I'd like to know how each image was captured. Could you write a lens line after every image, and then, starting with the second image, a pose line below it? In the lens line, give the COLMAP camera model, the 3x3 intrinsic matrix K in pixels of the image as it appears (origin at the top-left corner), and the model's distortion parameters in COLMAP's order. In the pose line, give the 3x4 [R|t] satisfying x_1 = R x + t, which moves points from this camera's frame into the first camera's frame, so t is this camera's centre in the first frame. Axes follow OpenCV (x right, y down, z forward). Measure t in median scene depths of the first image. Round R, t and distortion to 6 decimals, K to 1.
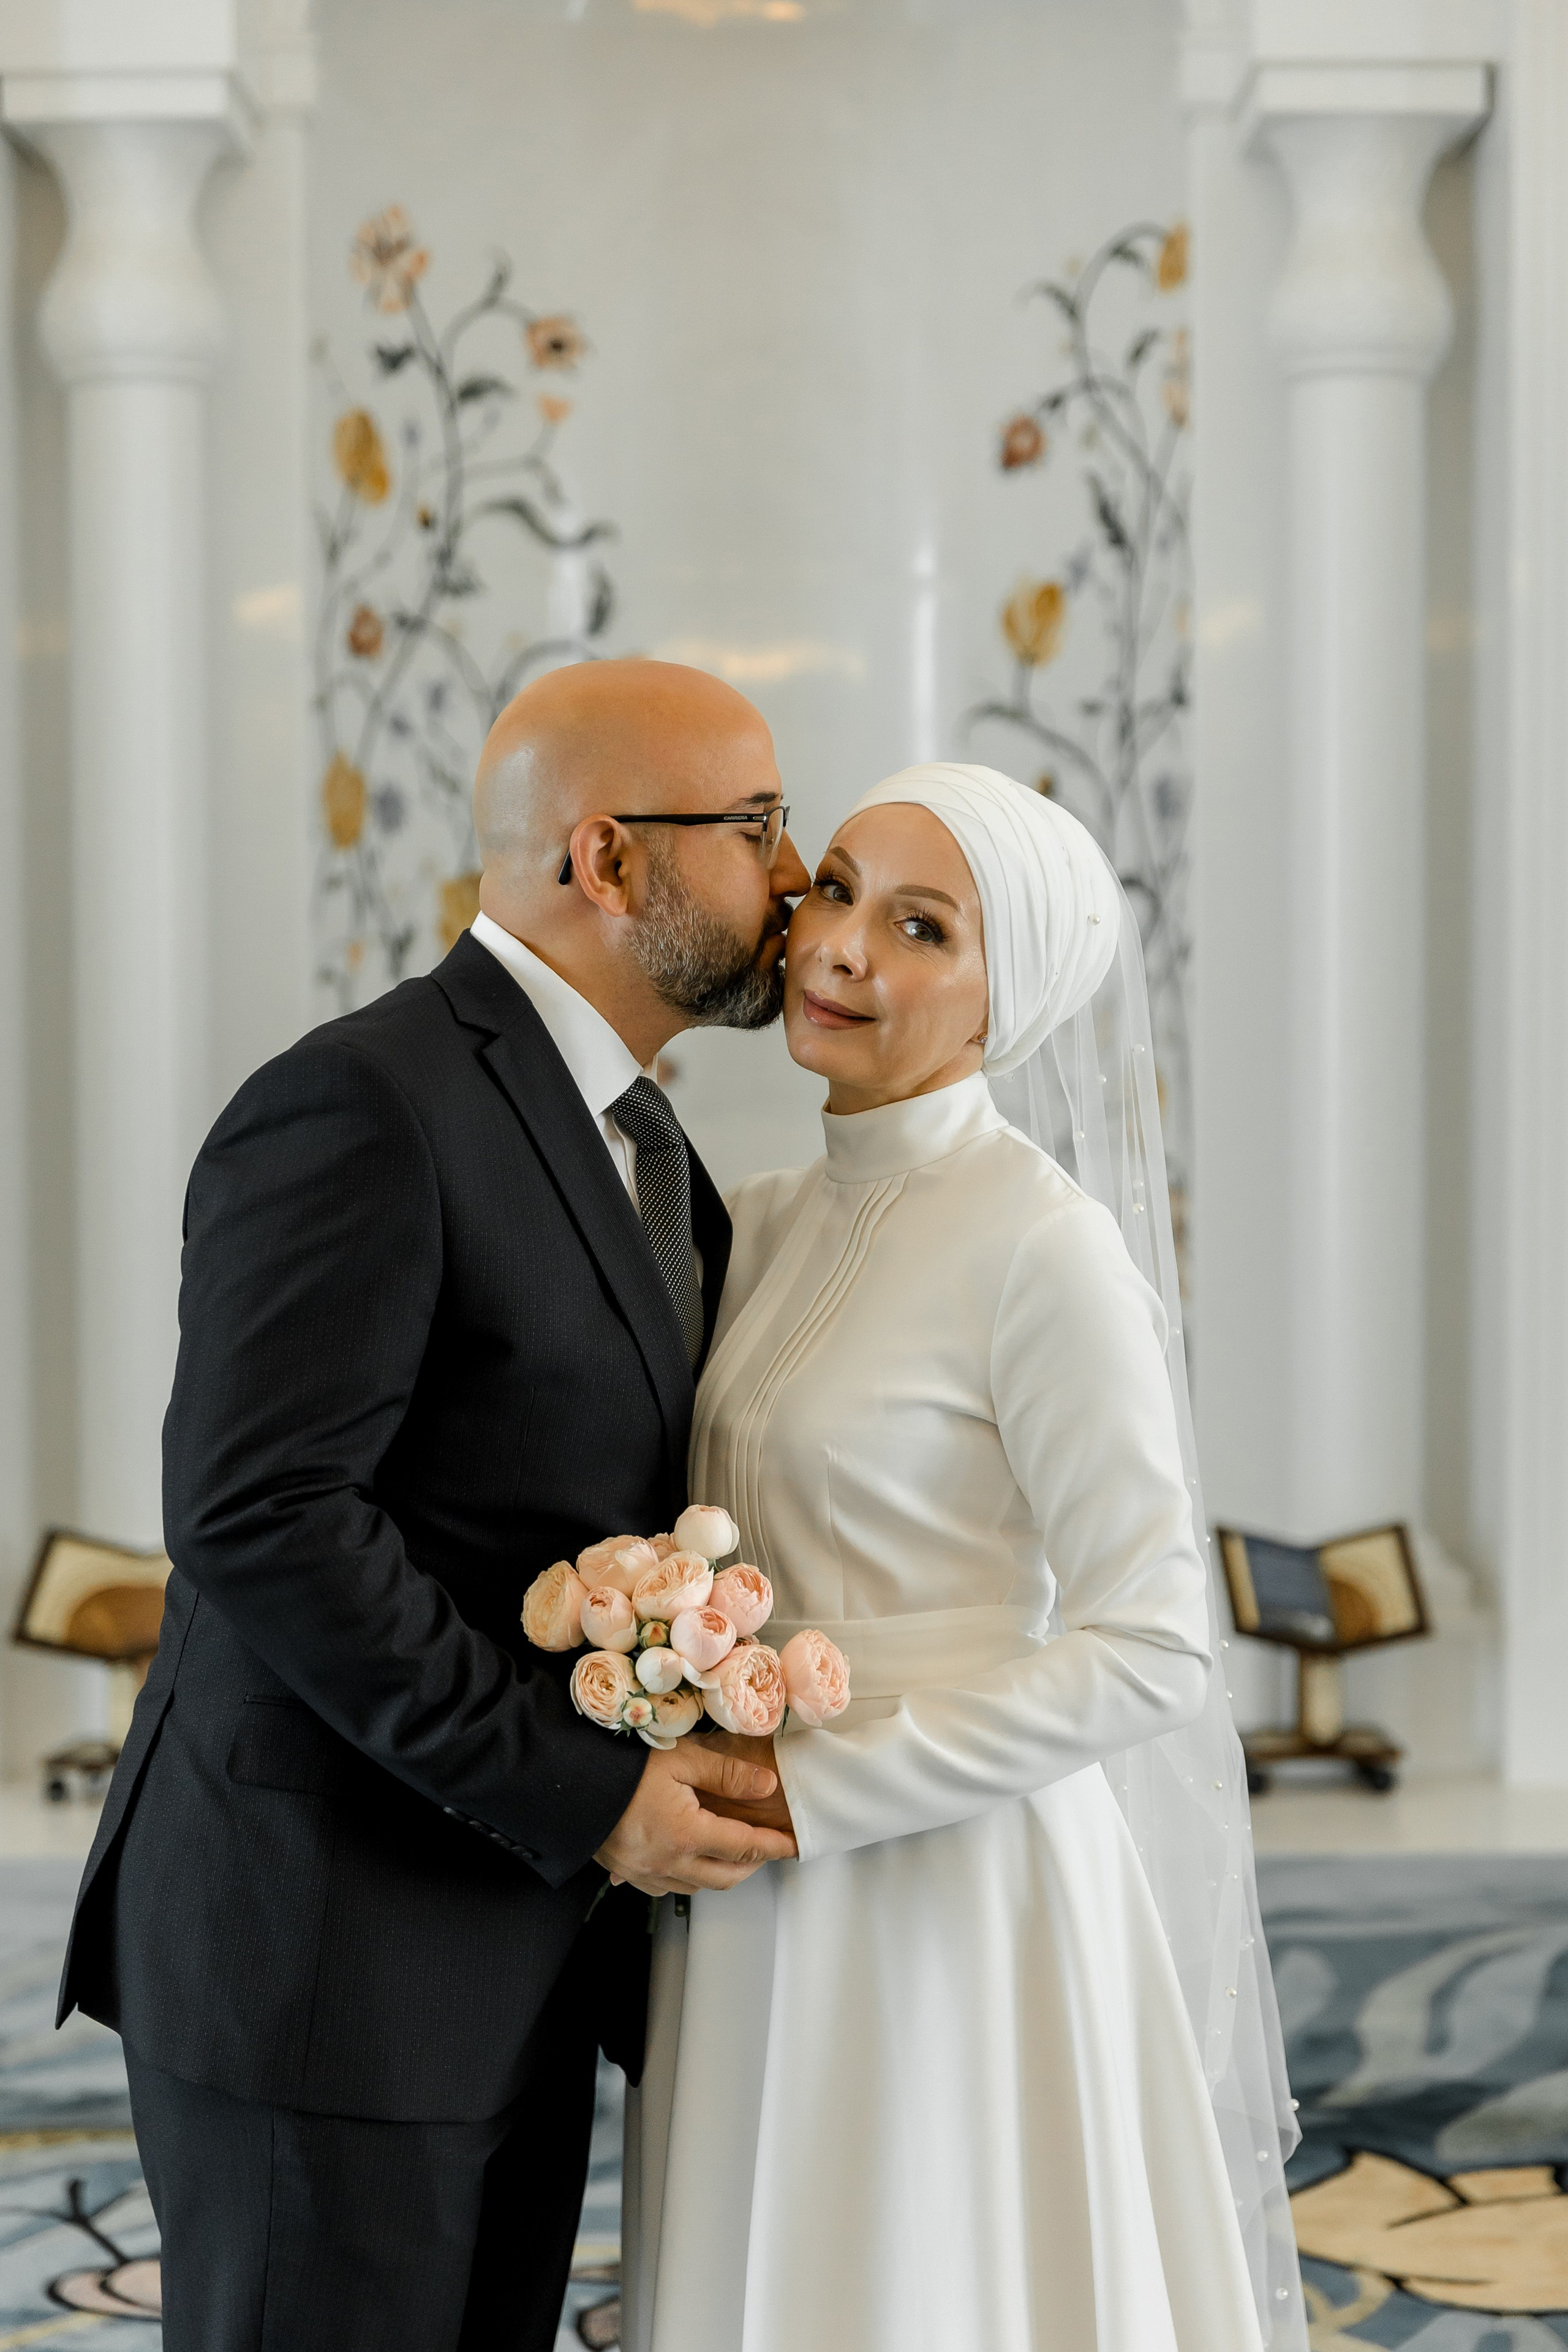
lens RADIAL K [[4085.1, 0, 777.4], [0, 4085.1, 1179.5], [0, 0, 1]] dist [0.001577, -0.037063]
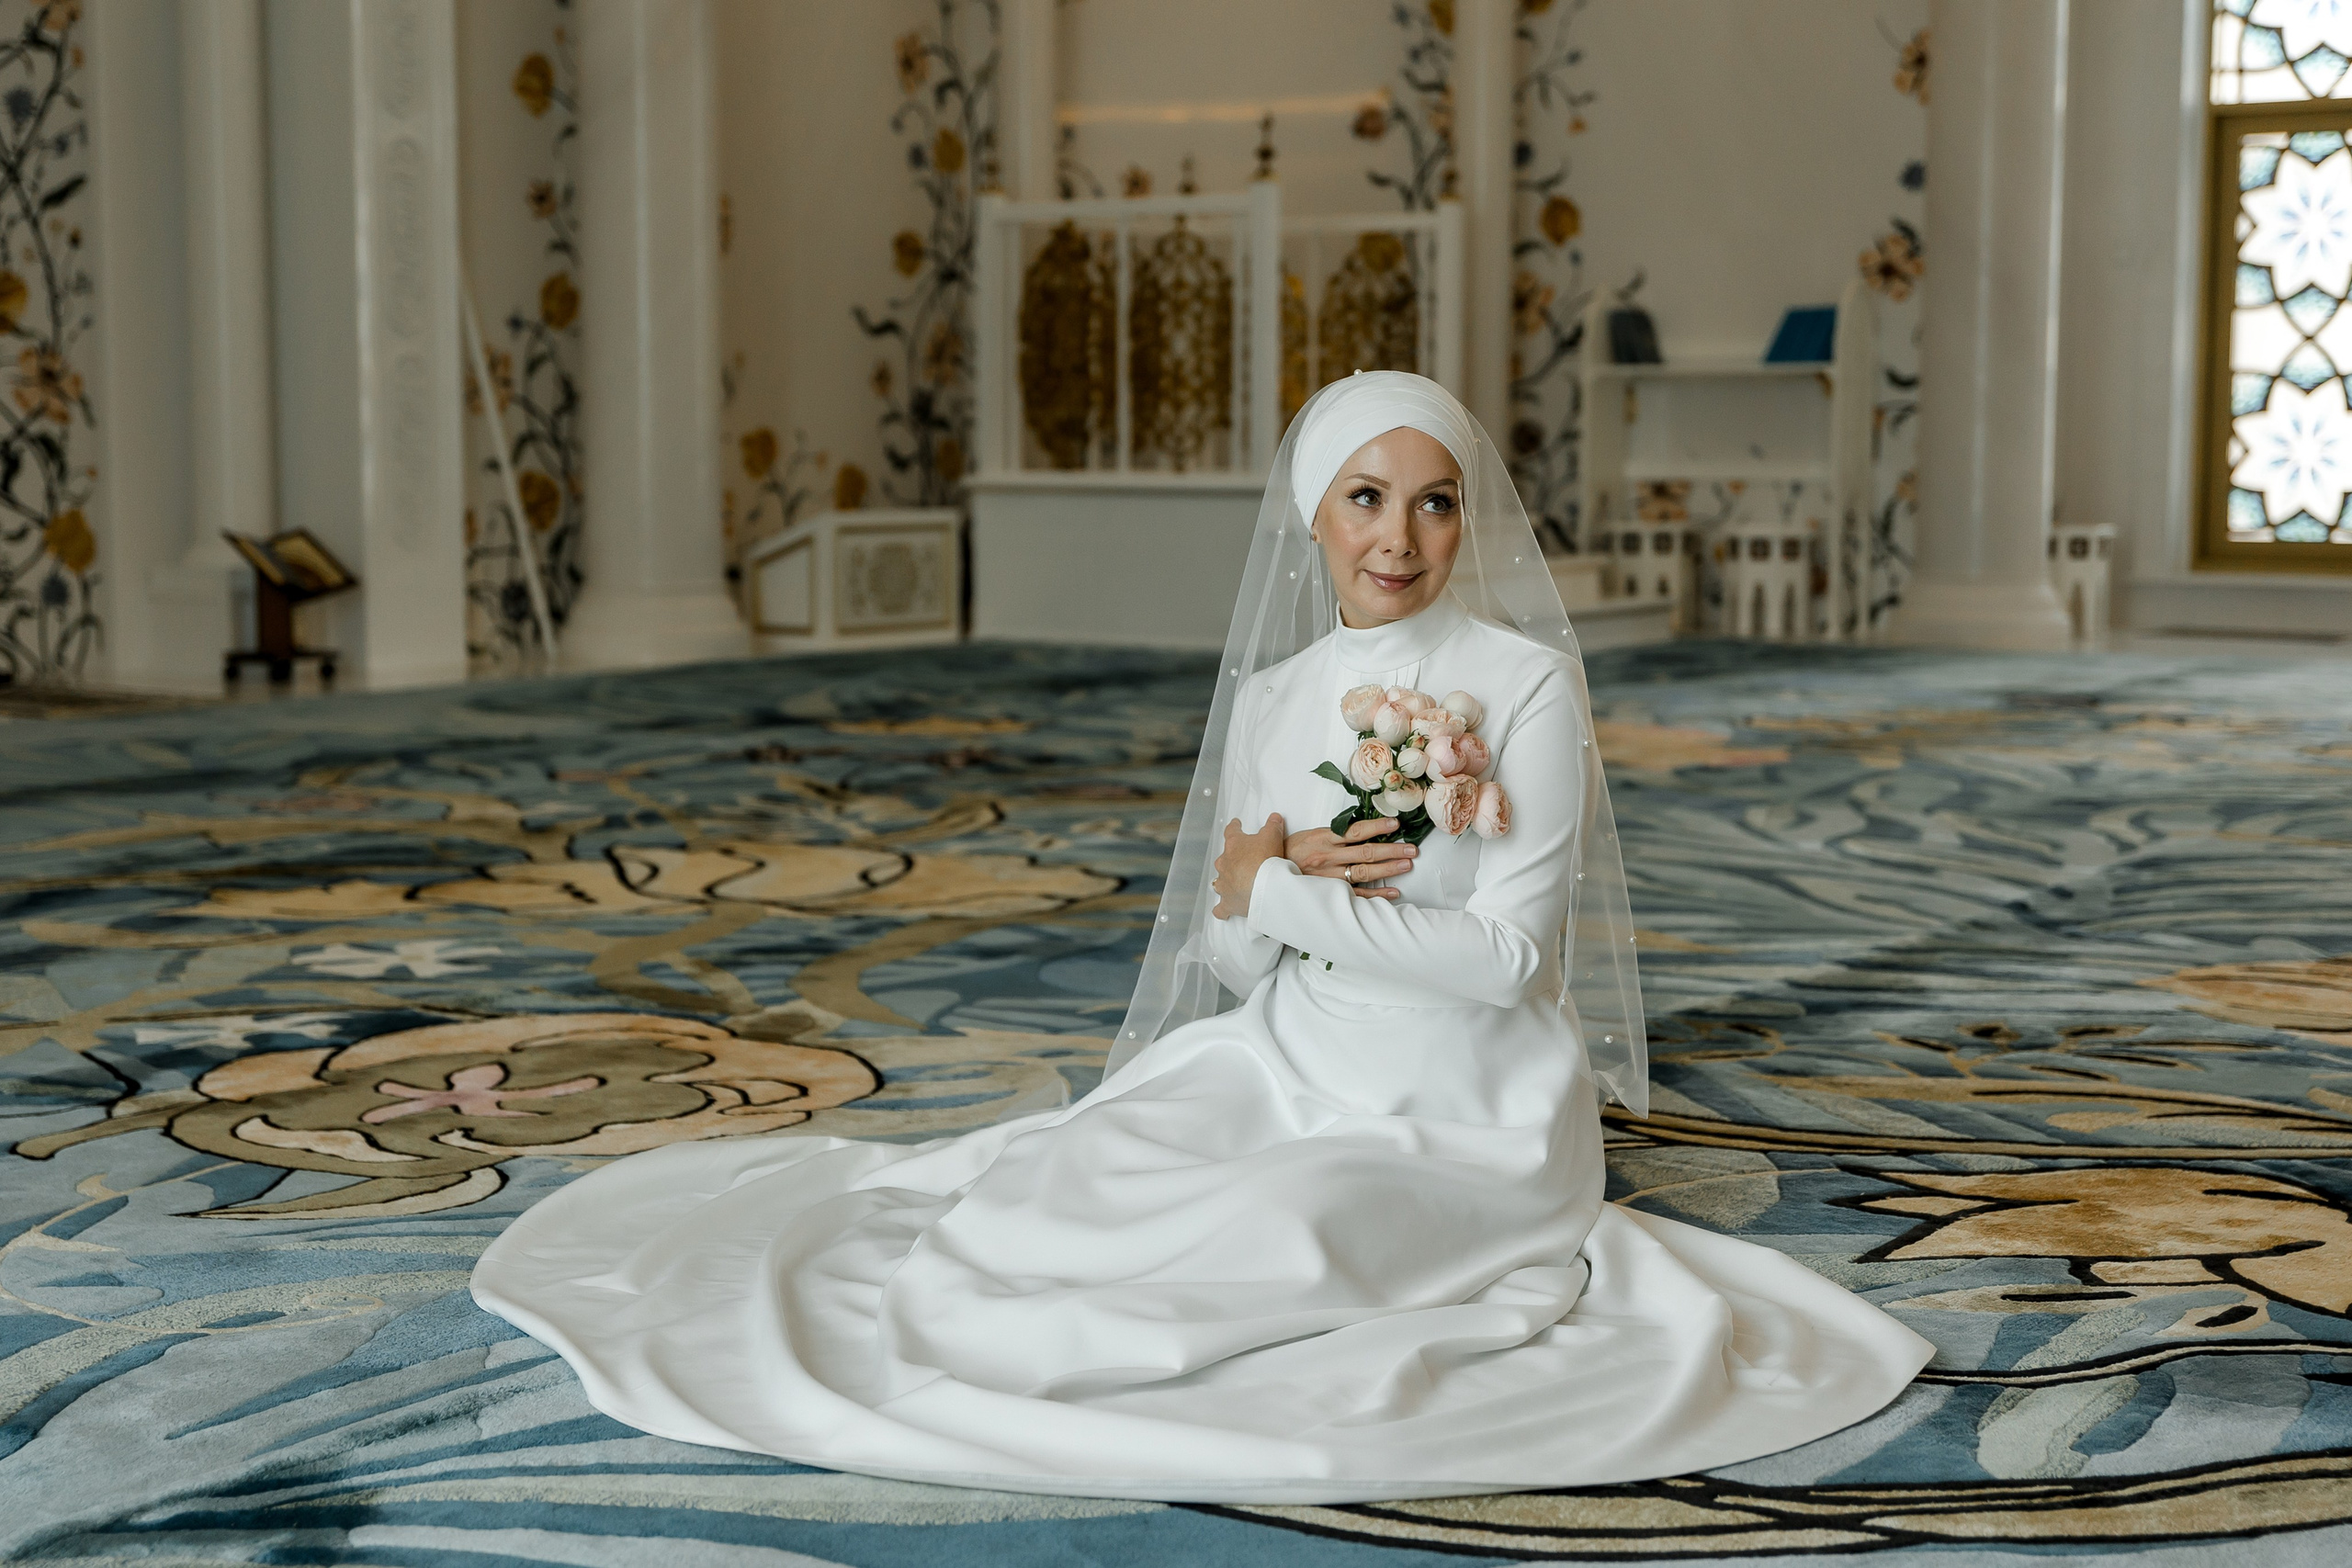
lens RADIAL K [[3356.9, 0, 1145.8], [0, 3356.9, 785.8], [0, 0, 1]] dist [0.016096, -0.057843]
pose [[0.553885, -0.083902, 0.828355, -0.761363], [0.030492, 0.996286, 0.080522, 0.078716], [-0.832035, -0.019342, 0.554386, -0.099166]]
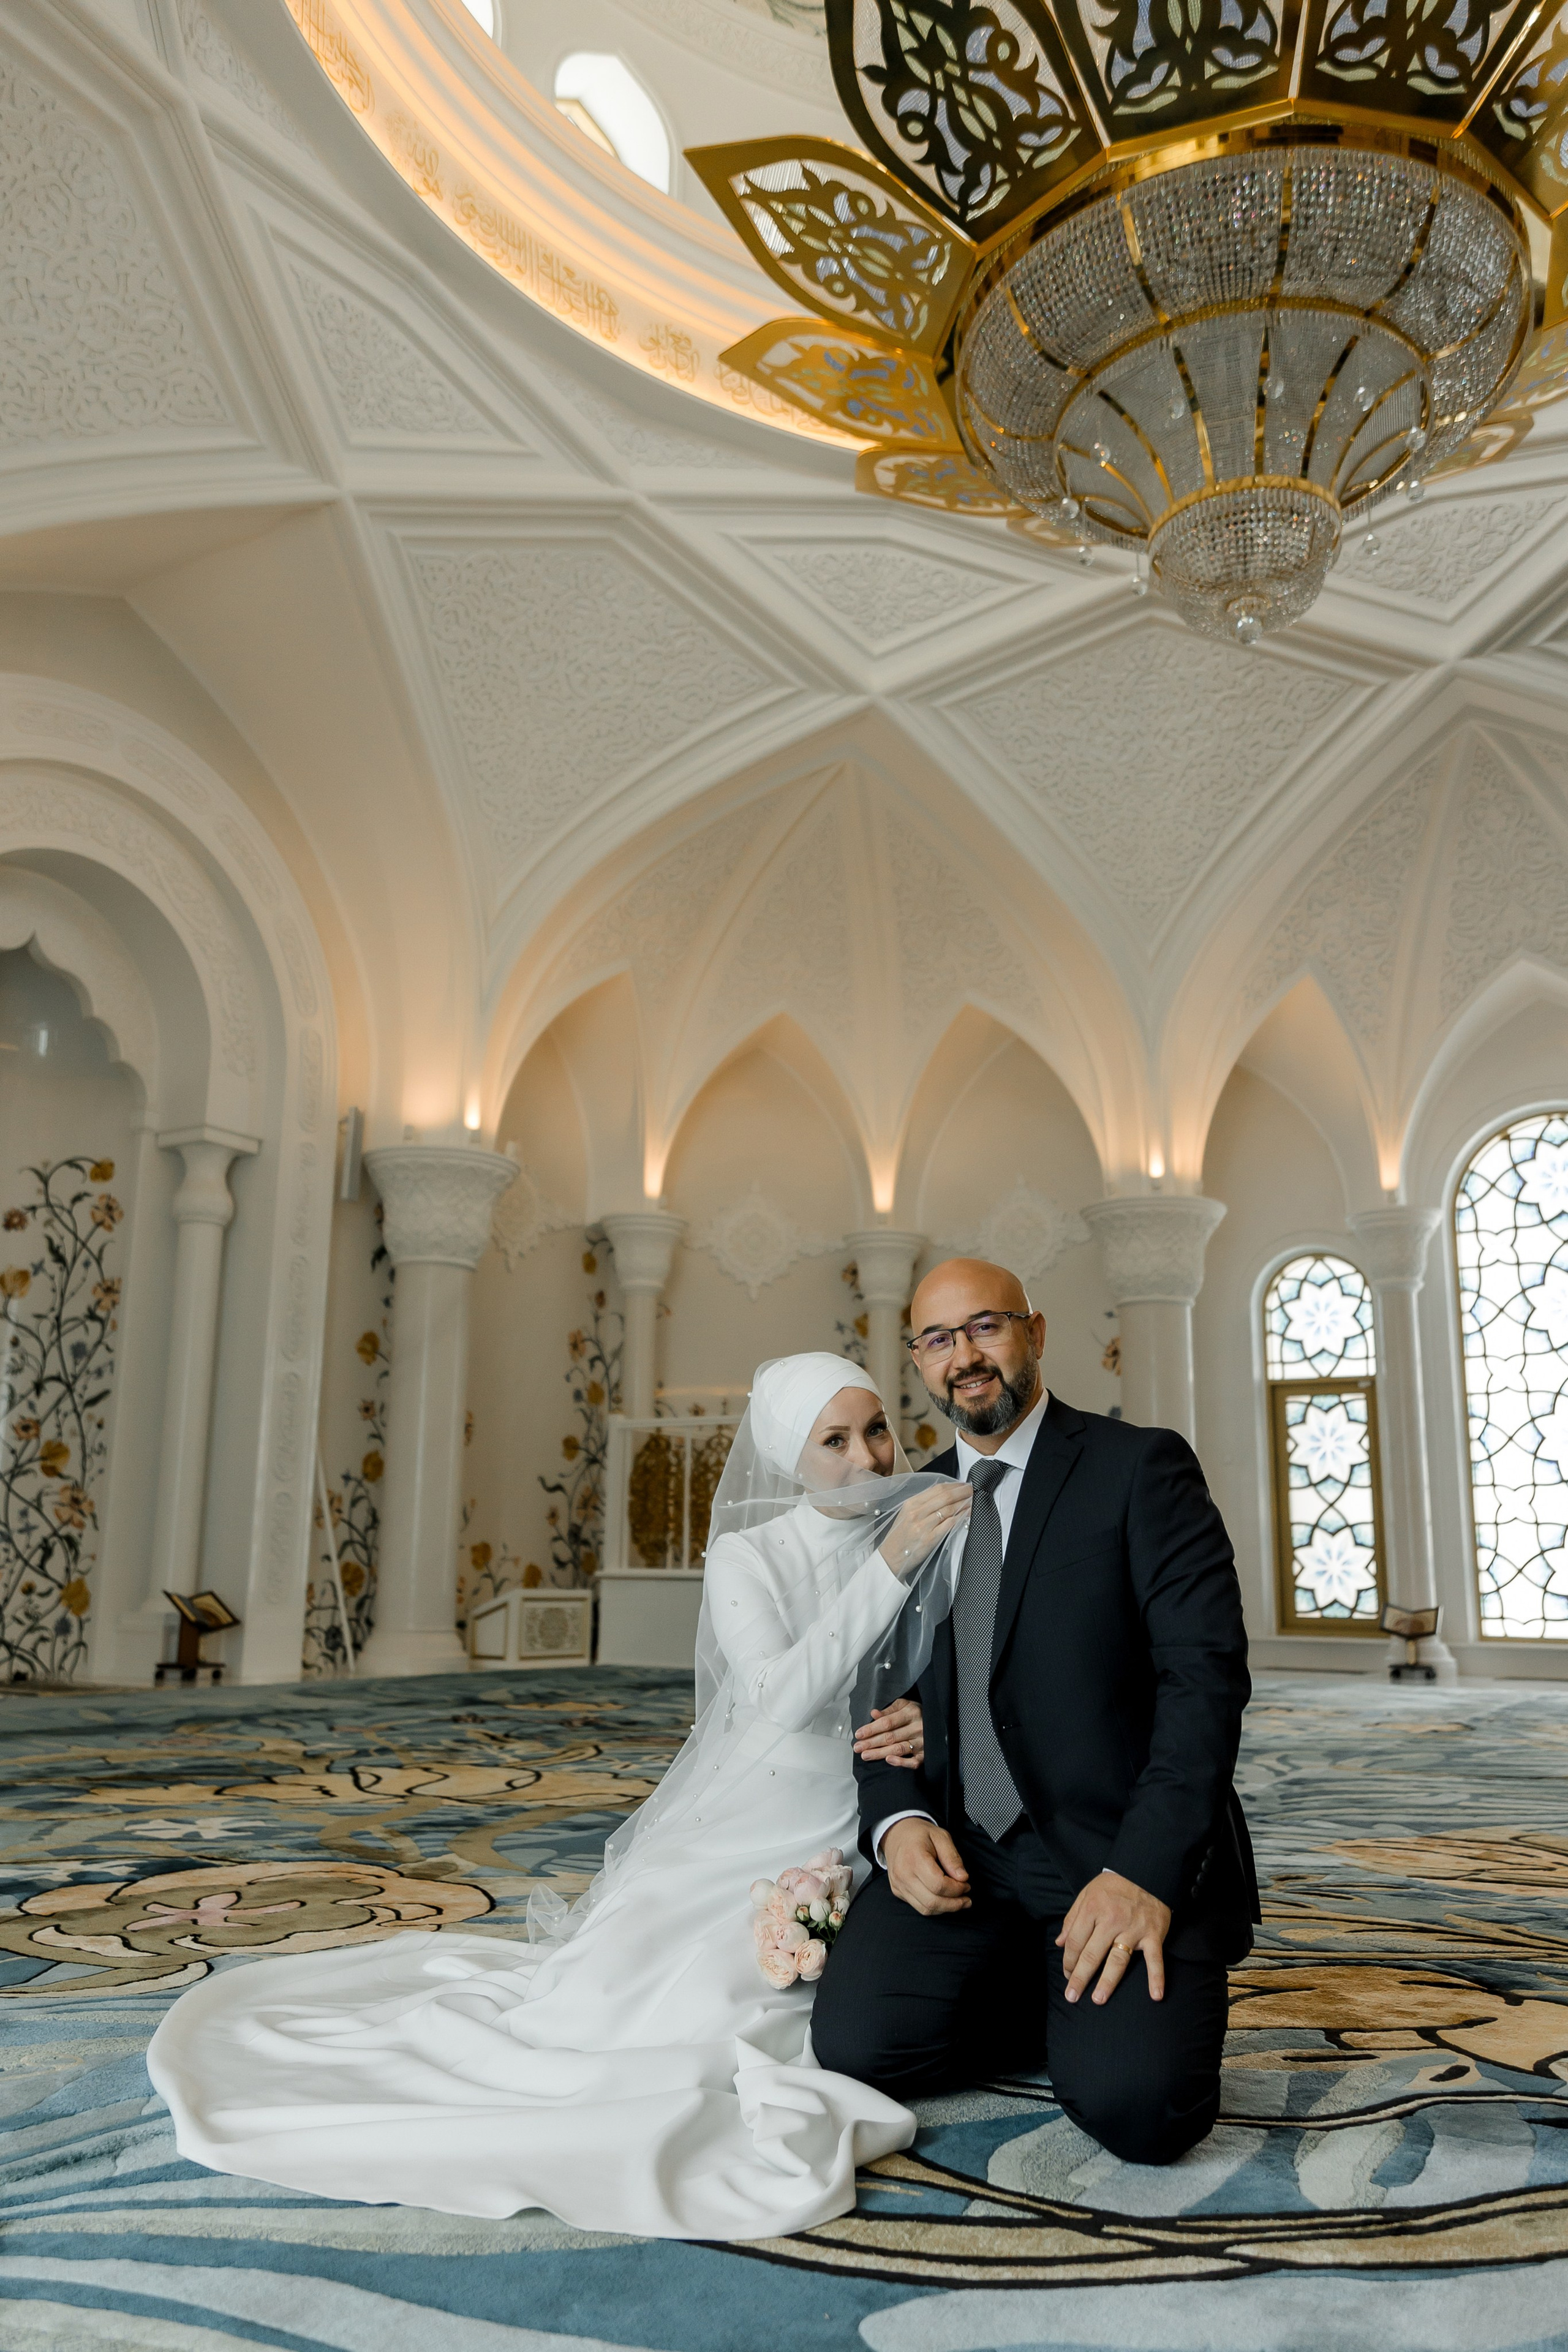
lens RADIAL K [[1749.2, 0, 782.7], [0, 1749.2, 1203.3], [0, 0, 1]] dist [0.001653, -0.006029]
pose [[0.516872, 0.188909, 0.834959, -0.691818], [0.019789, 0.972451, -0.232267, 0.101617], [-0.855834, 0.136575, 0.498895, -0.058419]]
